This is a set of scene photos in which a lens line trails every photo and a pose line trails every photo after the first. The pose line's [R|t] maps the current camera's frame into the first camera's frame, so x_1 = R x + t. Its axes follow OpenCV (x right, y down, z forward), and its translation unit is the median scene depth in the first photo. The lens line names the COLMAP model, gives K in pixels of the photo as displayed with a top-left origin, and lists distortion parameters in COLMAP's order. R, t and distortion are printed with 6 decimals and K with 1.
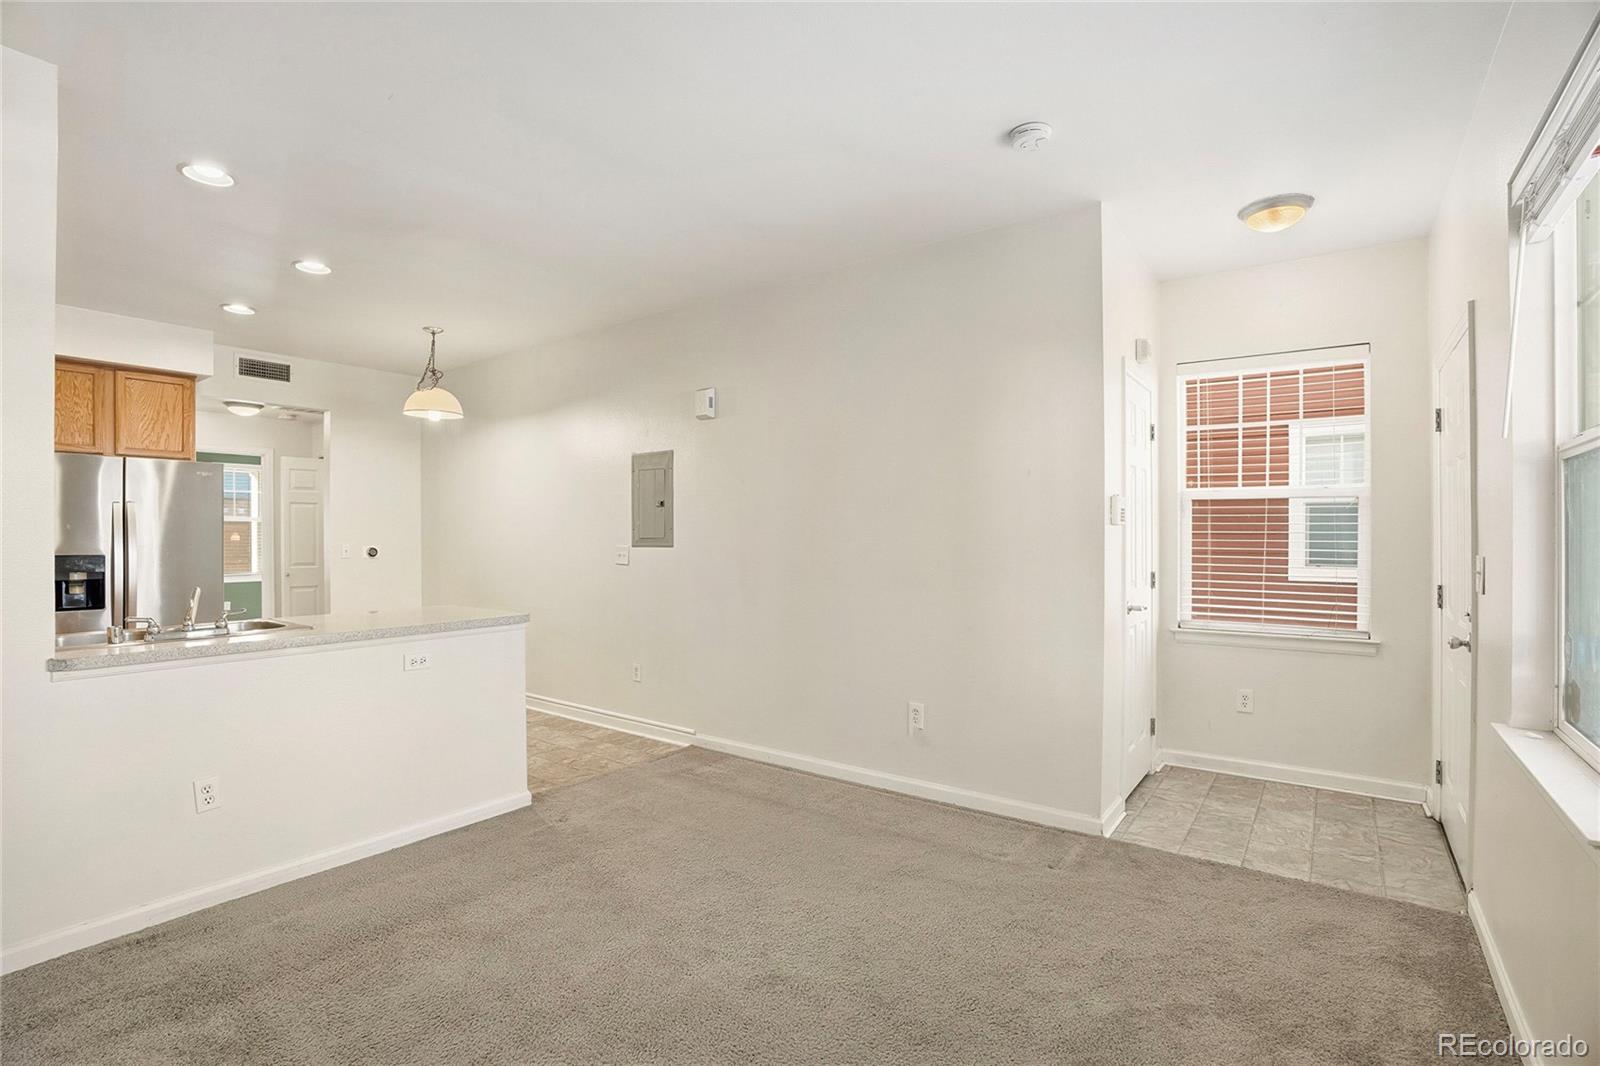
lens RADIAL K [[749.4, 0, 795.8], [0, 749.4, 537.8], [0, 0, 1]] dist [-0.071740, 0.031897]
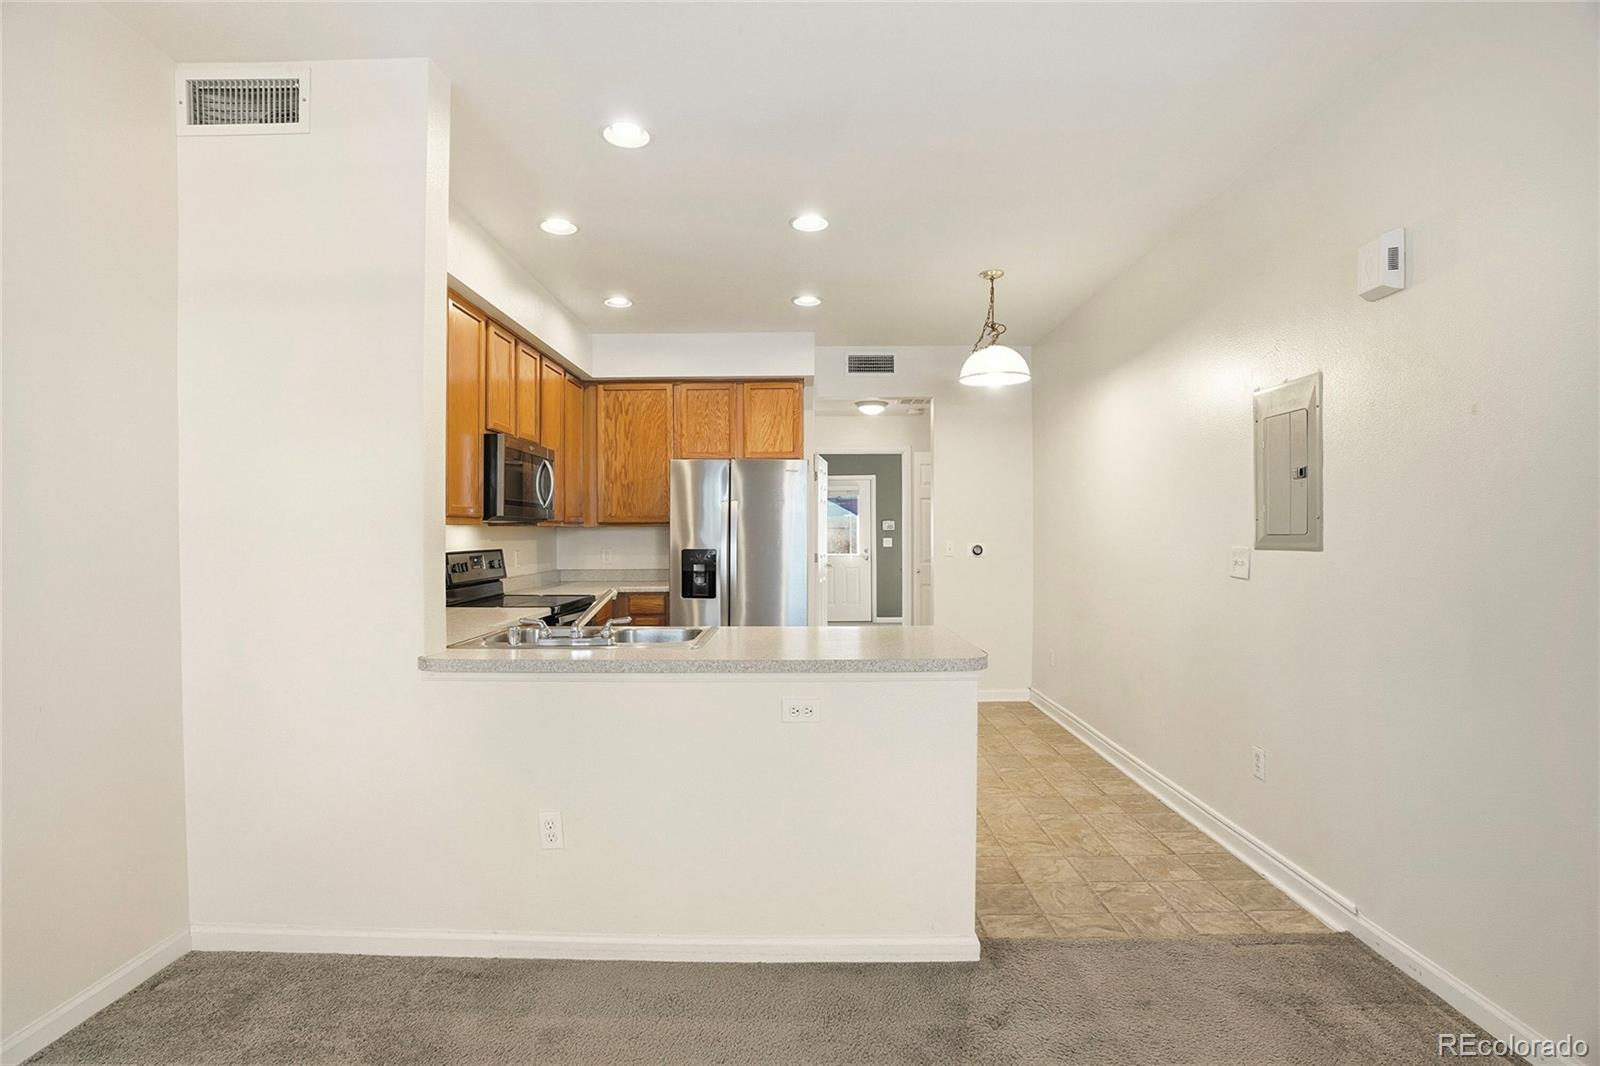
lens RADIAL K [[749.4, 0, 795.8], [0, 749.4, 537.8], [0, 0, 1]] dist [-0.071740, 0.031897]
pose [[0.589004, 0.004407, -0.808118, 0.037269], [0.000050, 0.999985, 0.005490, -0.000171], [0.808130, -0.003274, 0.588995, 0.384607]]
